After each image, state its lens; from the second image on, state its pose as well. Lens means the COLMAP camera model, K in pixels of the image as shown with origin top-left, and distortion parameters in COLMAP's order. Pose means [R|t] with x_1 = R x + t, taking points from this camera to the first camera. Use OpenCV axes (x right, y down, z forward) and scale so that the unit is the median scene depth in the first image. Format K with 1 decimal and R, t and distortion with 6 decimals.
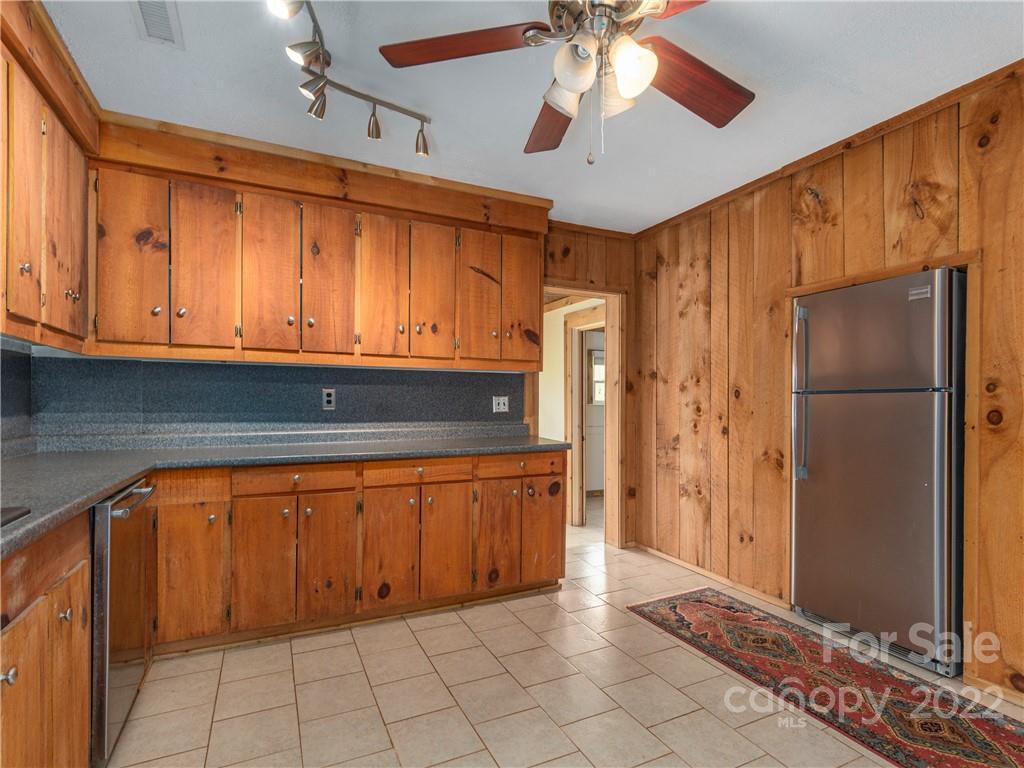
lens RADIAL K [[513.9, 0, 510.1], [0, 513.9, 401.9], [0, 0, 1]] dist [0.009285, 0.000131]
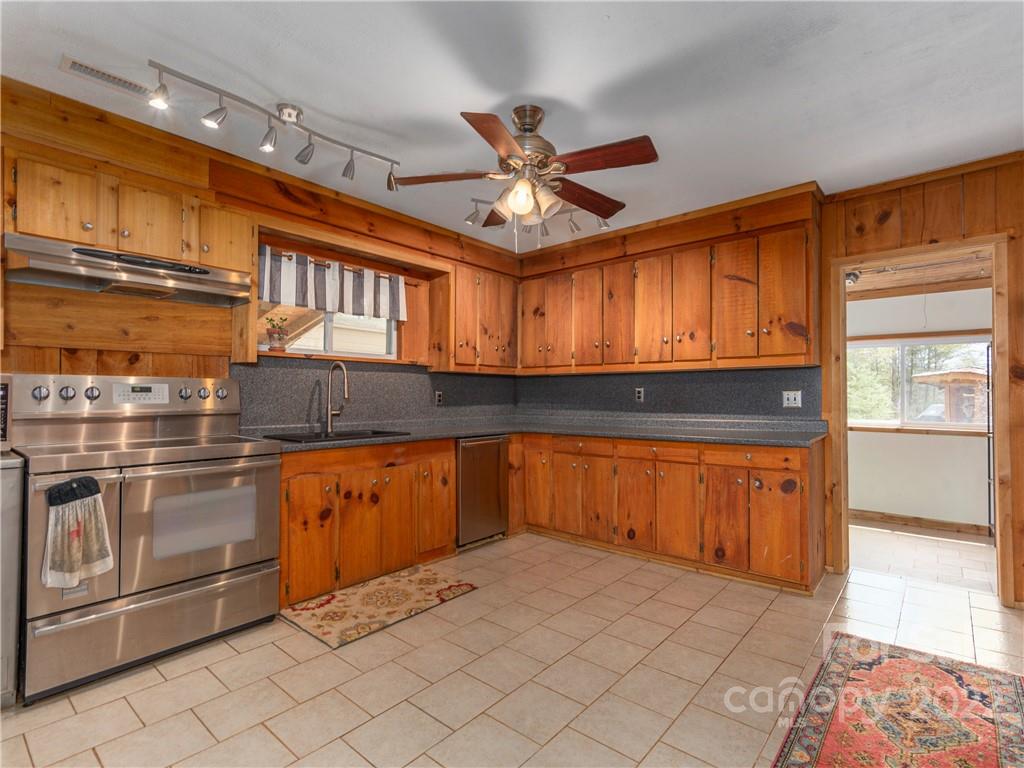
lens RADIAL K [[499.6, 0, 512.0], [0, 499.6, 384.0], [0, 0, 1]] dist [0.008664, 0.001076]
pose [[0.401203, -0.028300, -0.915552, 0.788462], [0.003271, 0.999561, -0.029463, 0.002890], [0.915983, 0.008826, 0.401120, 0.151176]]
